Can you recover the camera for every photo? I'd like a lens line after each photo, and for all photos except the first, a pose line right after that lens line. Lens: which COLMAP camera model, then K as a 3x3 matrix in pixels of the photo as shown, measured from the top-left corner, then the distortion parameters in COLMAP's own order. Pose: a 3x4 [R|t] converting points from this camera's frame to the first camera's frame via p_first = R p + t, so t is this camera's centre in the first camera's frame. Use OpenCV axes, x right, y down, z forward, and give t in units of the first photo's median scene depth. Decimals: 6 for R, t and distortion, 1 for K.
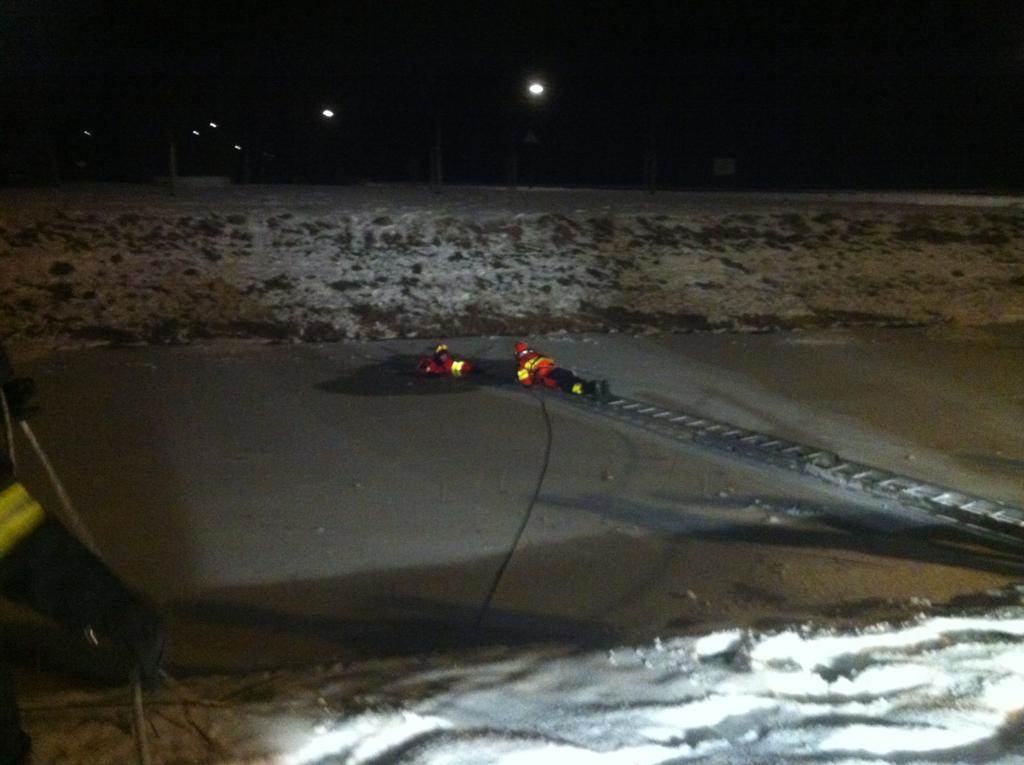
lens RADIAL K [[974.2, 0, 510.7], [0, 974.2, 385.6], [0, 0, 1]] dist [0.108949, -0.369400]
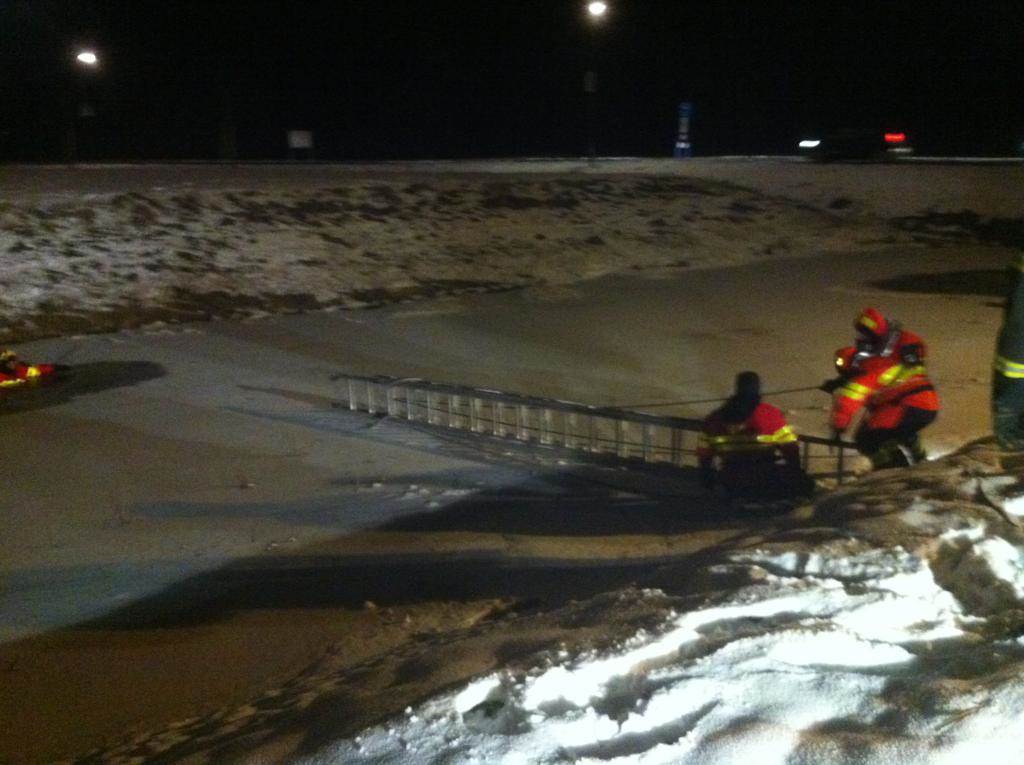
lens RADIAL K [[974.2, 0, 510.7], [0, 974.2, 385.6], [0, 0, 1]] dist [0.108949, -0.369400]
pose [[0.912702, -0.112266, 0.392900, -0.011448], [0.101758, 0.993672, 0.047546, -0.007408], [-0.395752, -0.003414, 0.918351, 0.034658]]
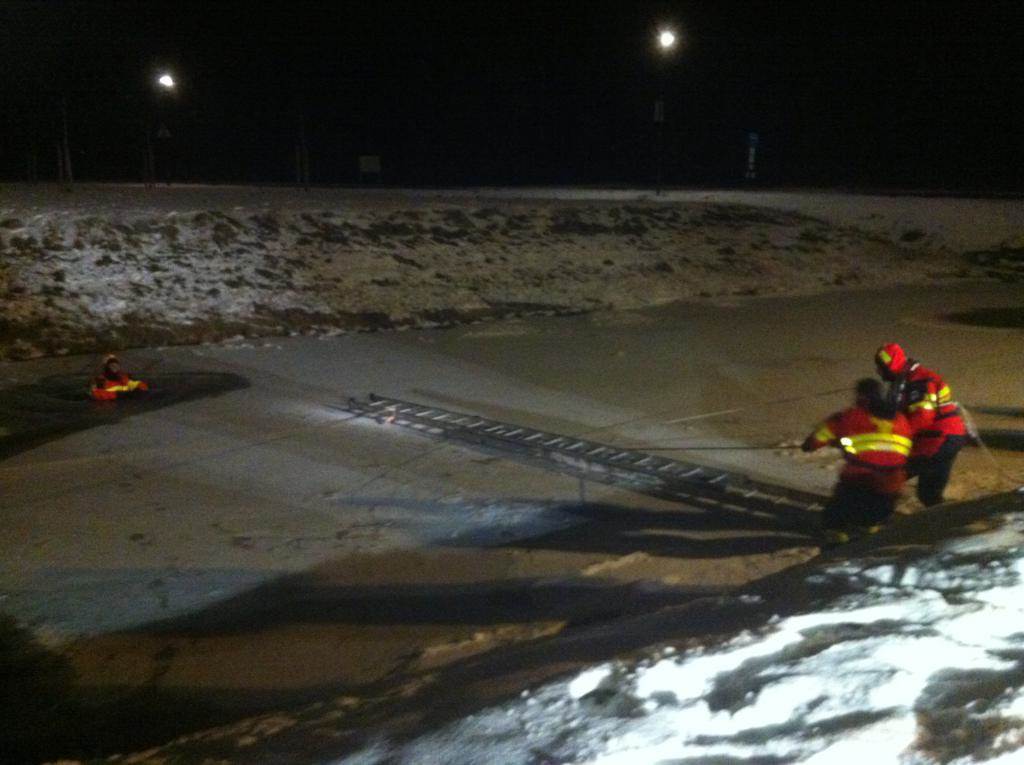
lens RADIAL K [[974.2, 0, 510.7], [0, 974.2, 385.6], [0, 0, 1]] dist [0.108949, -0.369400]
pose [[0.936483, -0.075353, 0.342523, -0.024174], [0.074372, 0.997102, 0.016019, -0.004881], [-0.342737, 0.010473, 0.939373, 0.030503]]
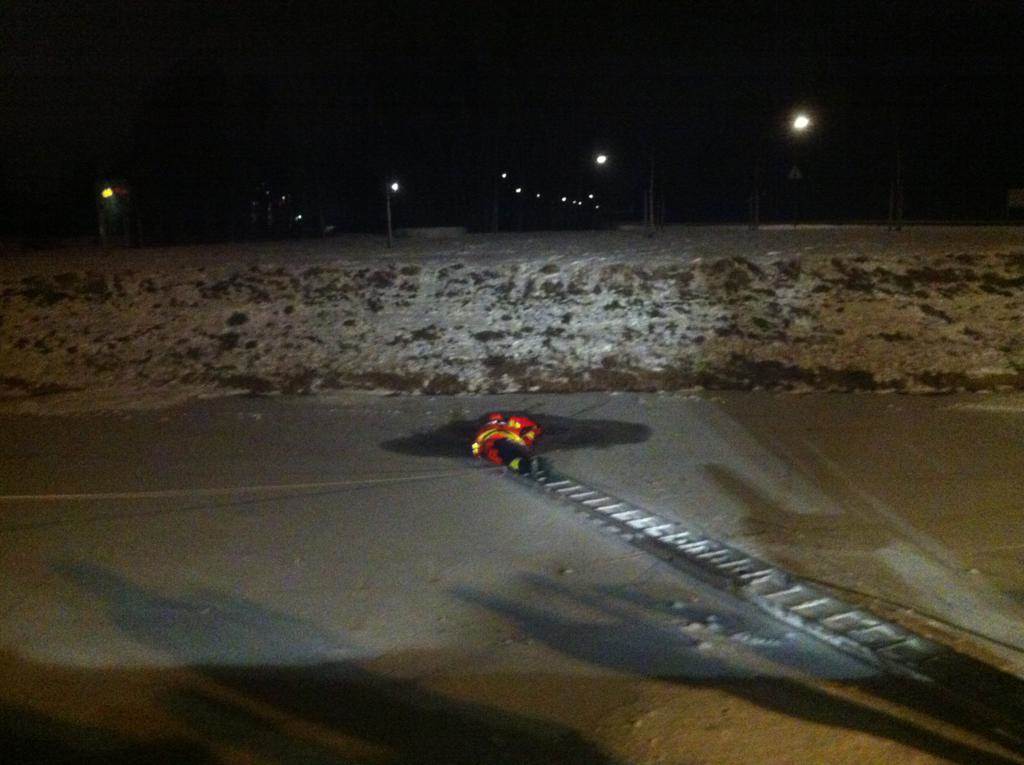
lens RADIAL K [[974.2, 0, 510.7], [0, 974.2, 385.6], [0, 0, 1]] dist [0.108949, -0.369400]
pose [[0.952799, 0.019629, -0.302966, 0.141610], [-0.031810, 0.998870, -0.035323, -0.017503], [0.301931, 0.043294, 0.952346, 0.069407]]
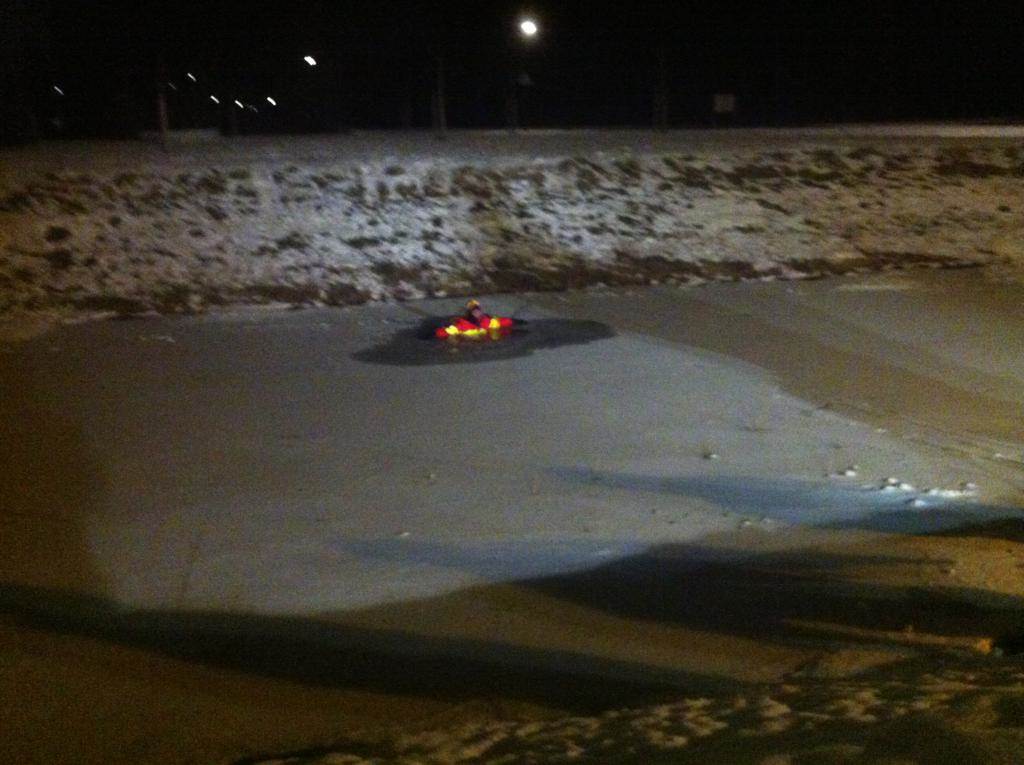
lens RADIAL K [[974.2, 0, 510.7], [0, 974.2, 385.6], [0, 0, 1]] dist [0.108949, -0.369400]
pose [[0.999360, -0.034071, 0.010875, -0.040583], [0.033438, 0.997990, 0.053824, -0.010827], [-0.012687, -0.053425, 0.998491, 0.054867]]
